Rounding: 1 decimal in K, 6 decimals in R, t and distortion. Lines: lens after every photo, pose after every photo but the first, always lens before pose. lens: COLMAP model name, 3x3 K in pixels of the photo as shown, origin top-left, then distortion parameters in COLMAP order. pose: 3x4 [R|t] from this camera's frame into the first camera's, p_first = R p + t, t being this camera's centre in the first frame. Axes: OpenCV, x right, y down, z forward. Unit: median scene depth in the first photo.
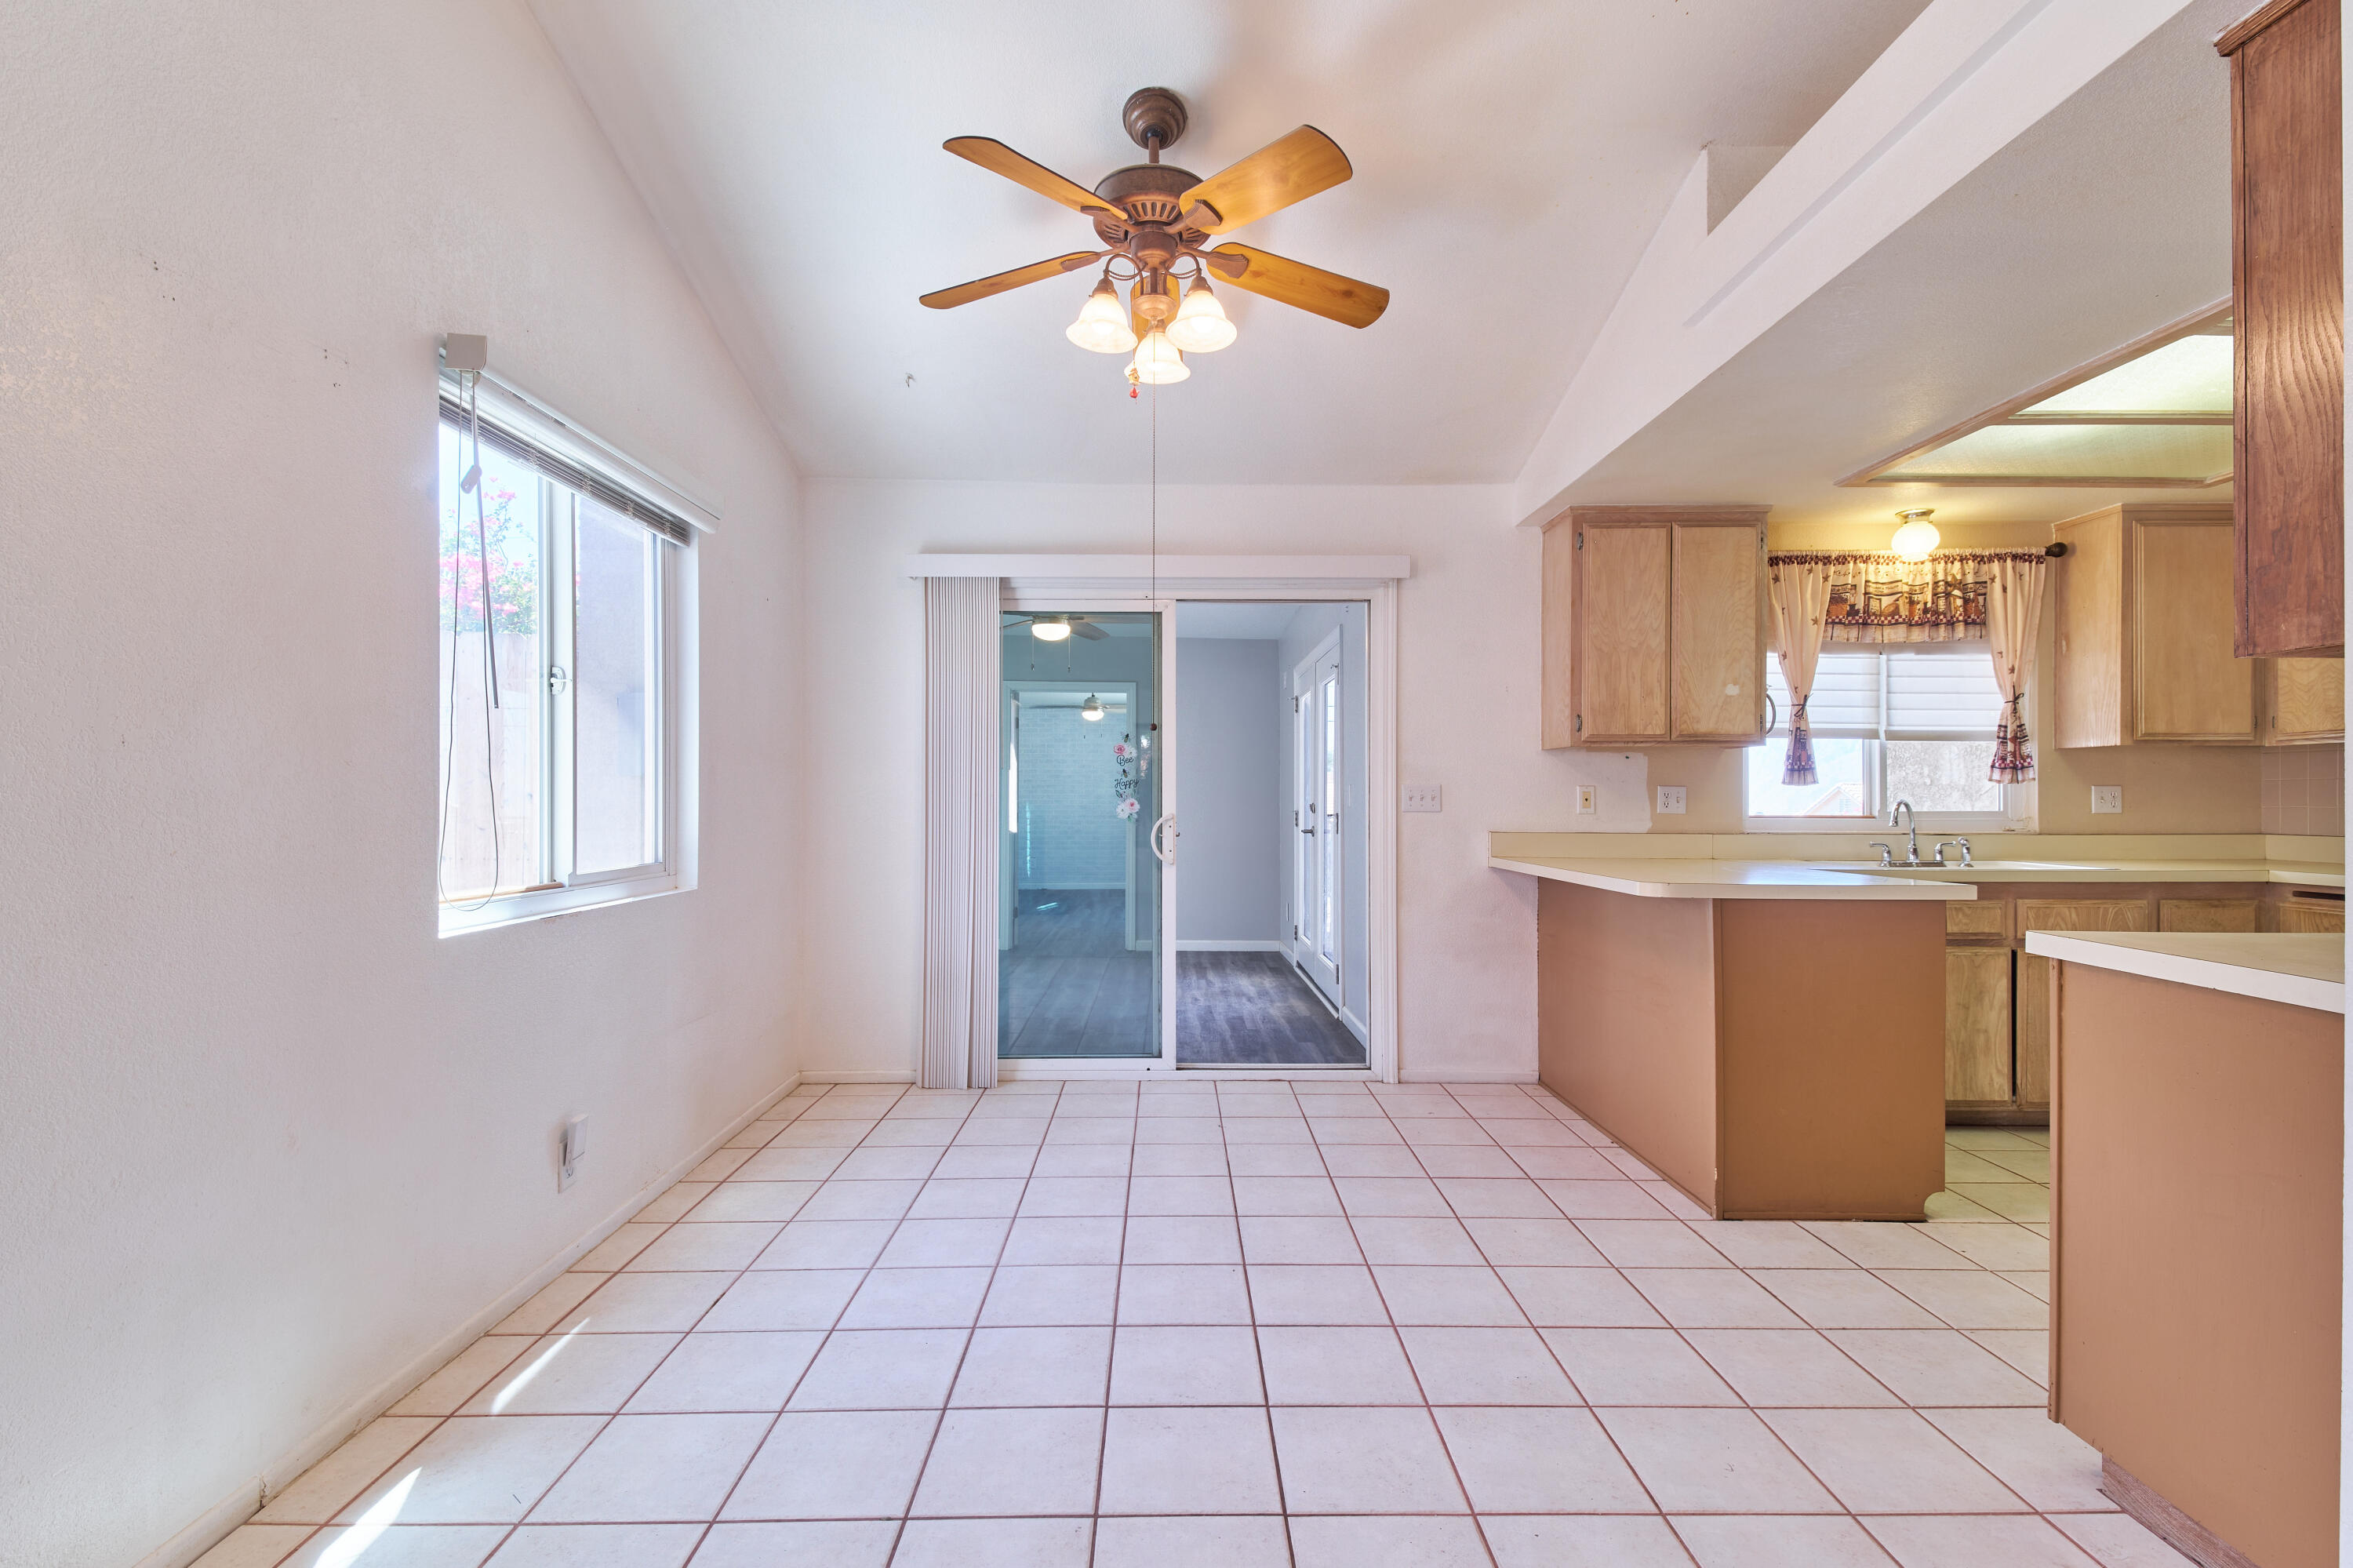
lens RADIAL K [[1085.4, 0, 1185.1], [0, 1085.4, 791.2], [0, 0, 1]] dist [0.039102, -0.000131]
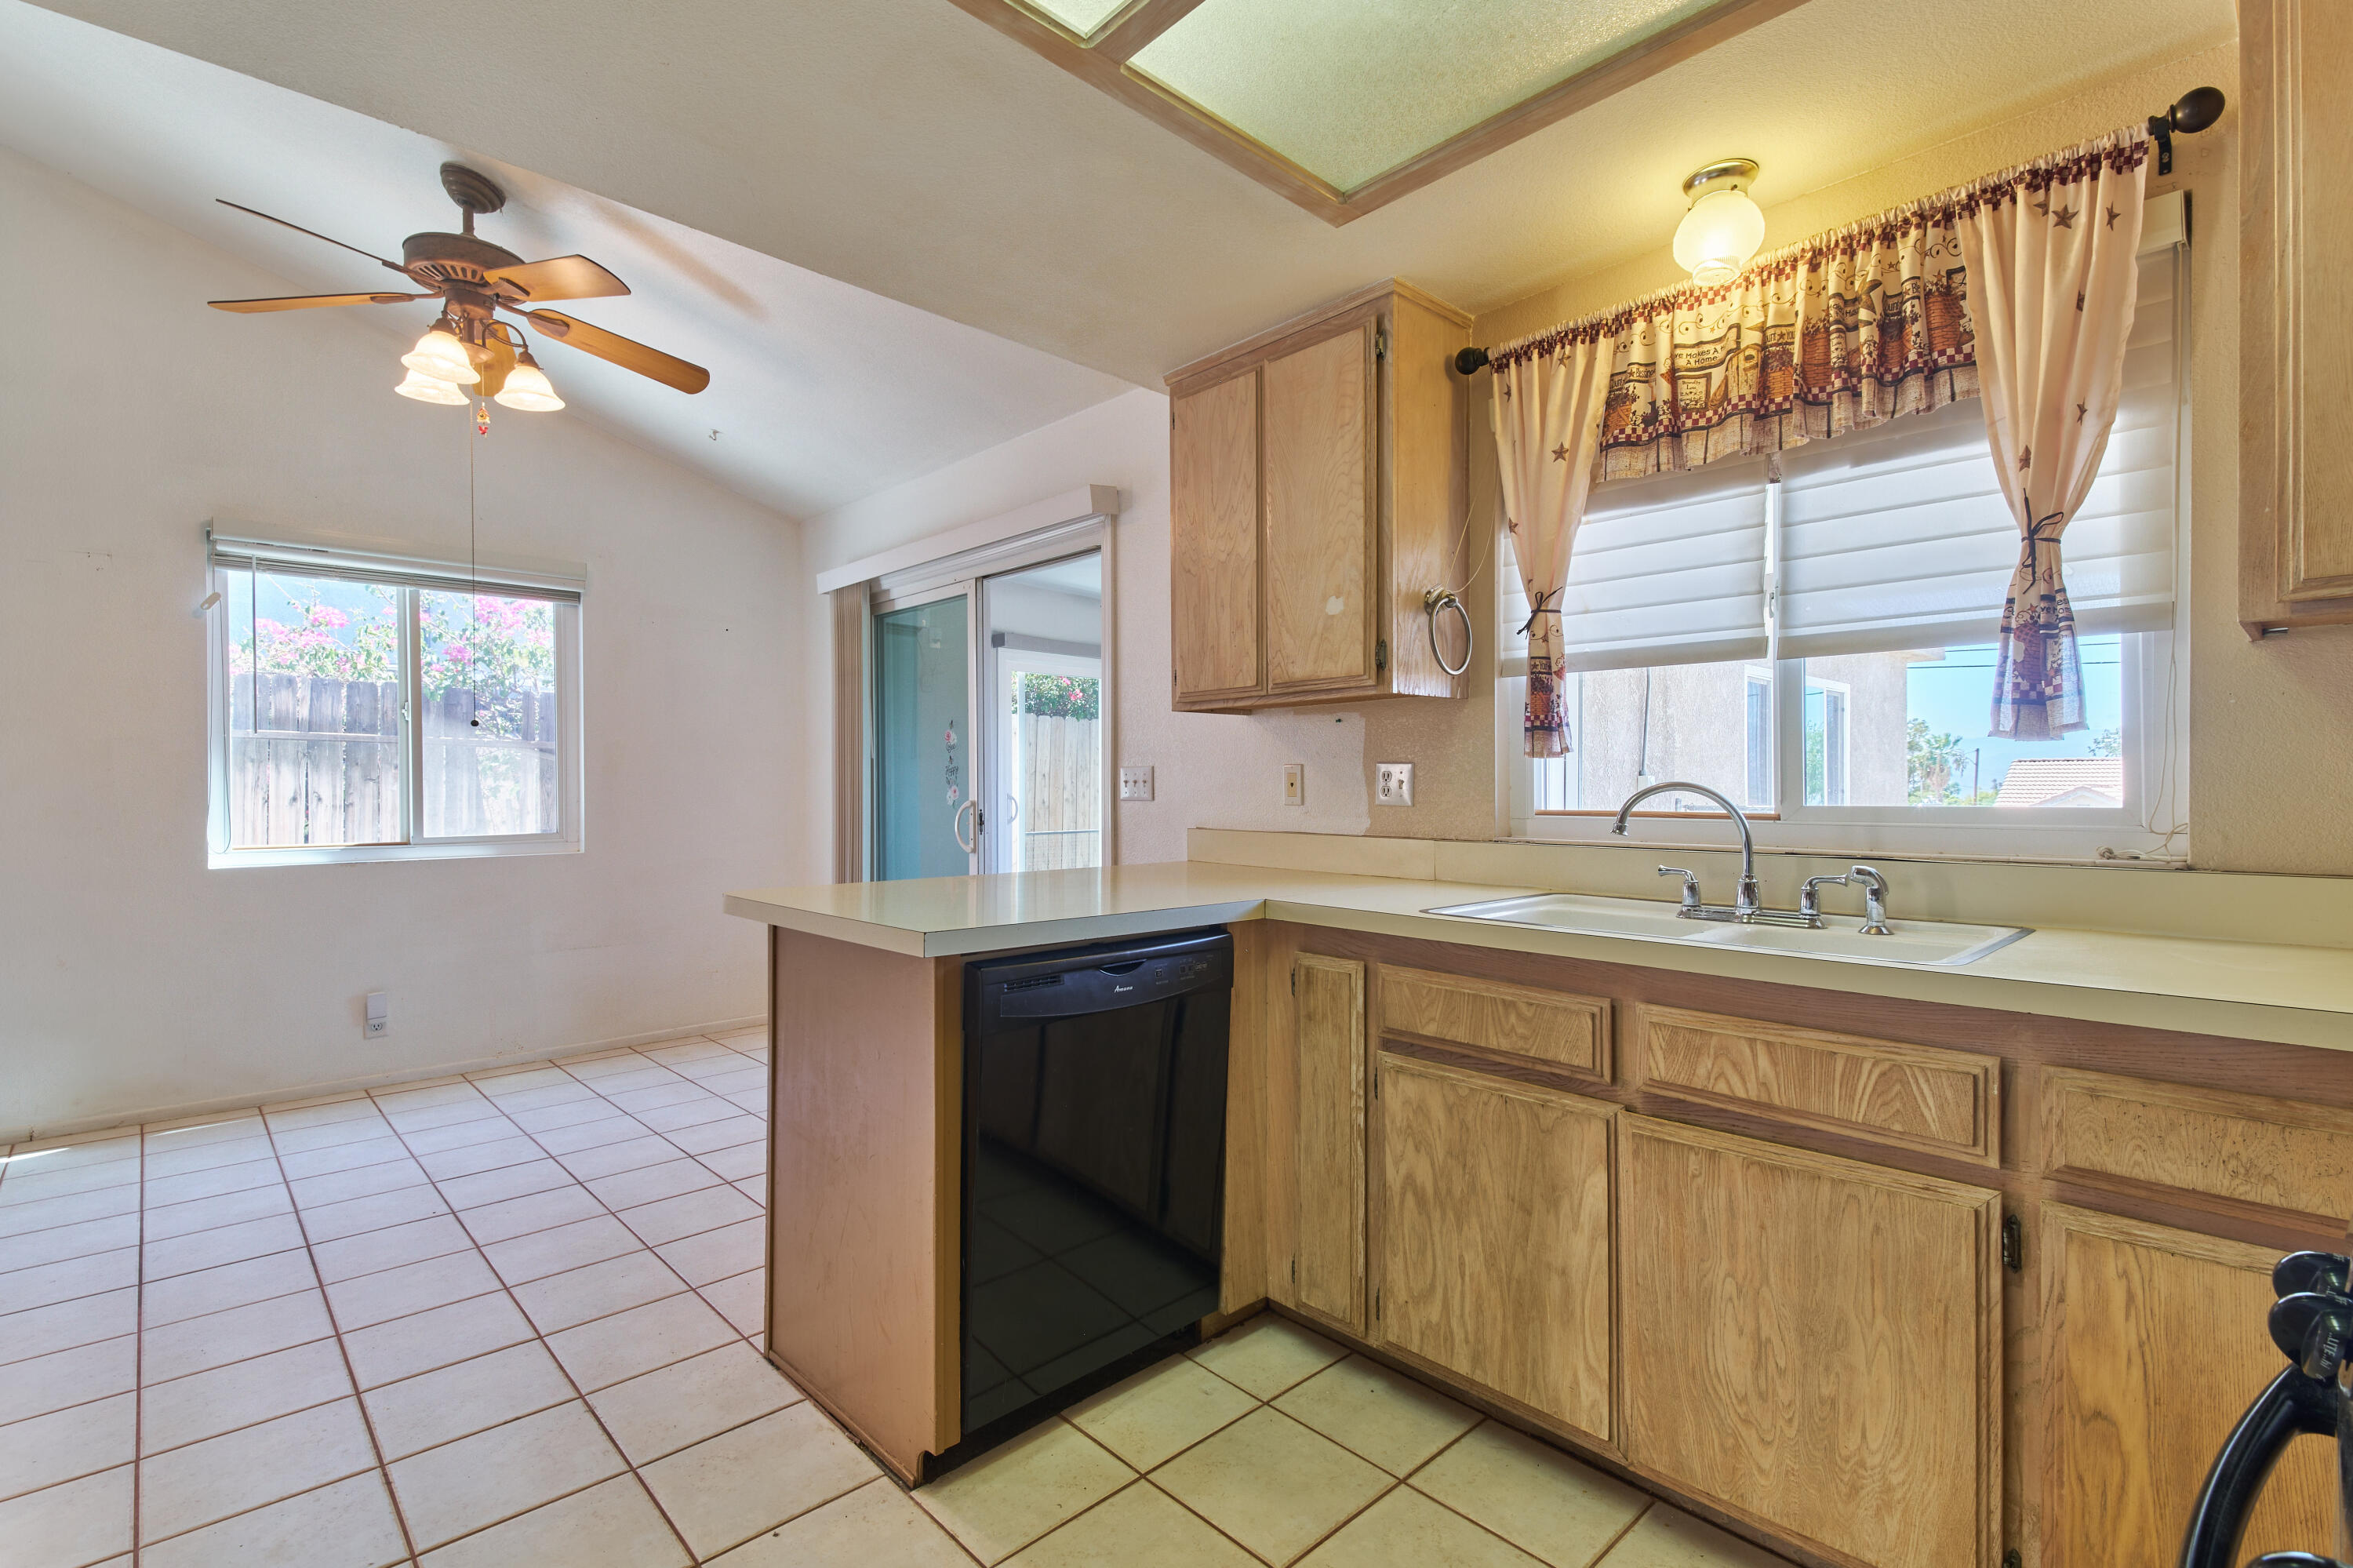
lens RADIAL K [[1066.2, 0, 1173.5], [0, 1066.2, 787.6], [0, 0, 1]] dist [0.054095, -0.026175]
pose [[0.673441, -0.001243, -0.739240, 0.840276], [0.009891, 0.999924, 0.007329, 0.004377], [0.739175, -0.012248, 0.673402, 0.503122]]
